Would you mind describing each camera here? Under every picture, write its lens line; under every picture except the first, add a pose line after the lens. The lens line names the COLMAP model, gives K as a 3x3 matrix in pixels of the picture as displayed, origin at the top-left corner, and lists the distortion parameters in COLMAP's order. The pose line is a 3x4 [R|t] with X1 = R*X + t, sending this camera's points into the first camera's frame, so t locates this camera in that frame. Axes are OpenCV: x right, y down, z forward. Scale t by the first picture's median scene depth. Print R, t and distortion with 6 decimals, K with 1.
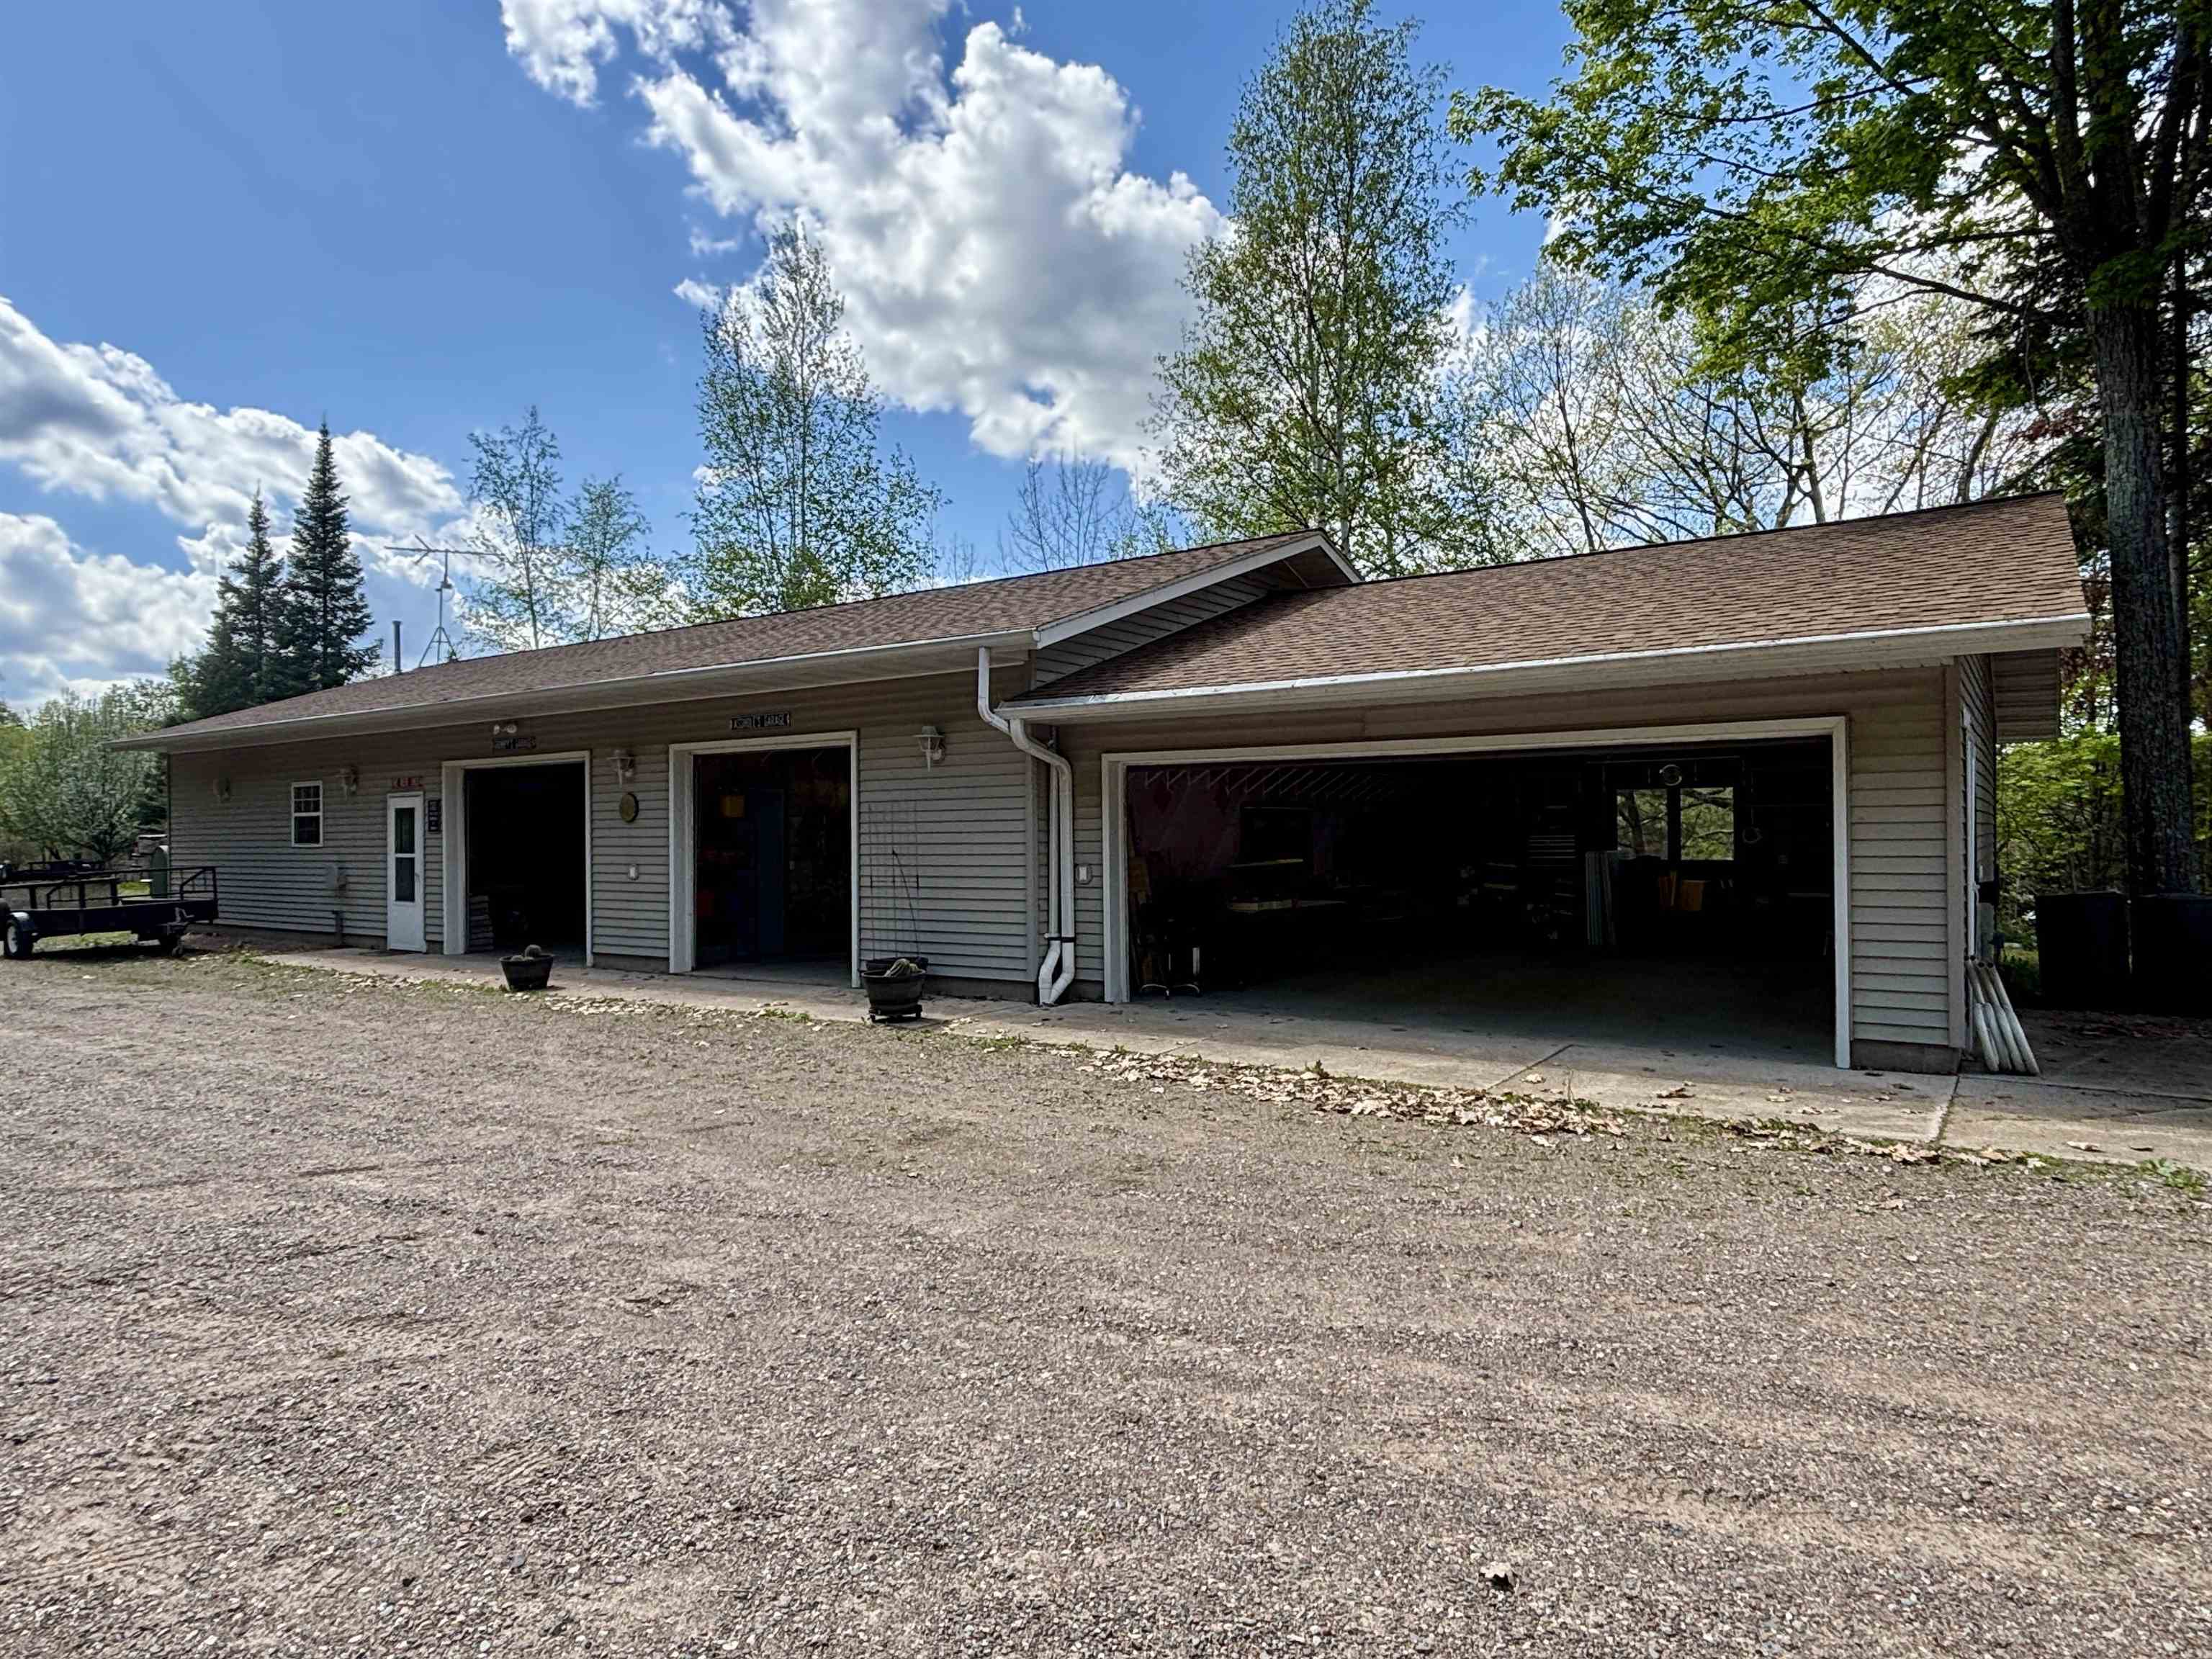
lens RADIAL K [[1288.8, 0, 1103.3], [0, 1288.8, 836.1], [0, 0, 1]] dist [0.003931, 0.000199]
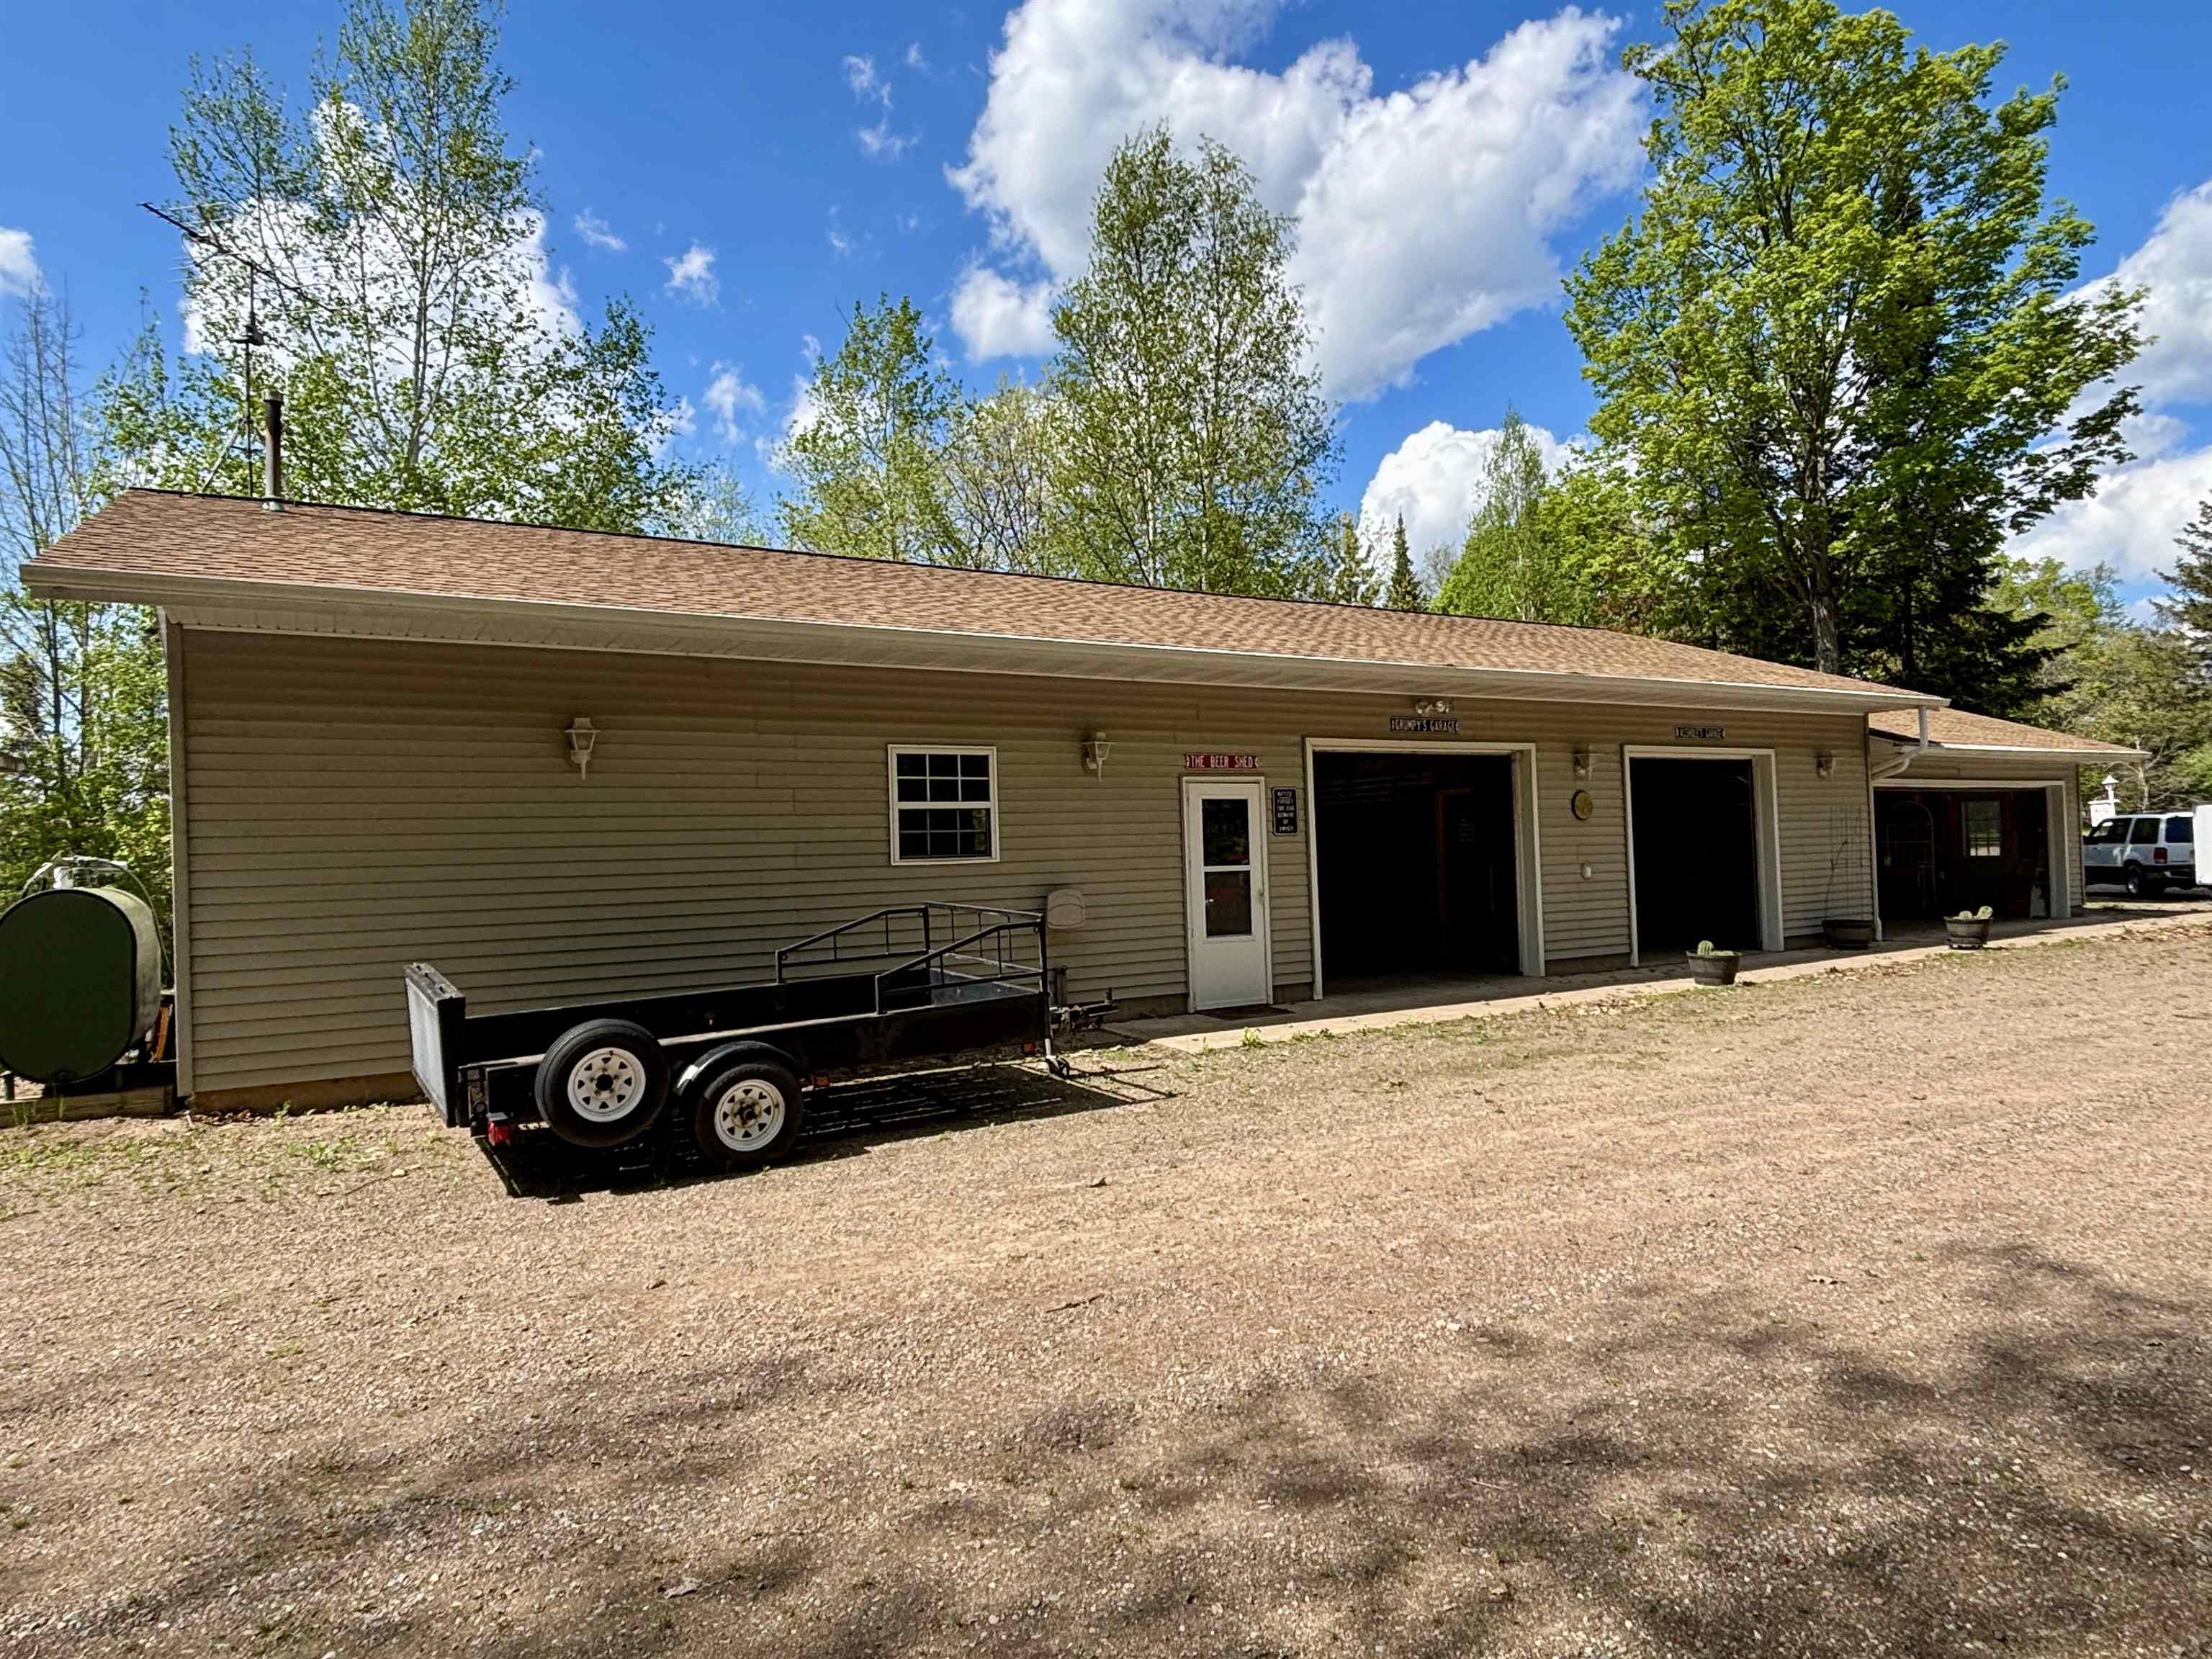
lens RADIAL K [[1288.8, 0, 1103.2], [0, 1288.8, 828.7], [0, 0, 1]] dist [0.003931, 0.000199]
pose [[0.439428, 0.009816, 0.898224, -1.216776], [0.019215, 0.999609, -0.020324, 0.006586], [-0.898072, 0.026190, 0.439067, 0.779440]]
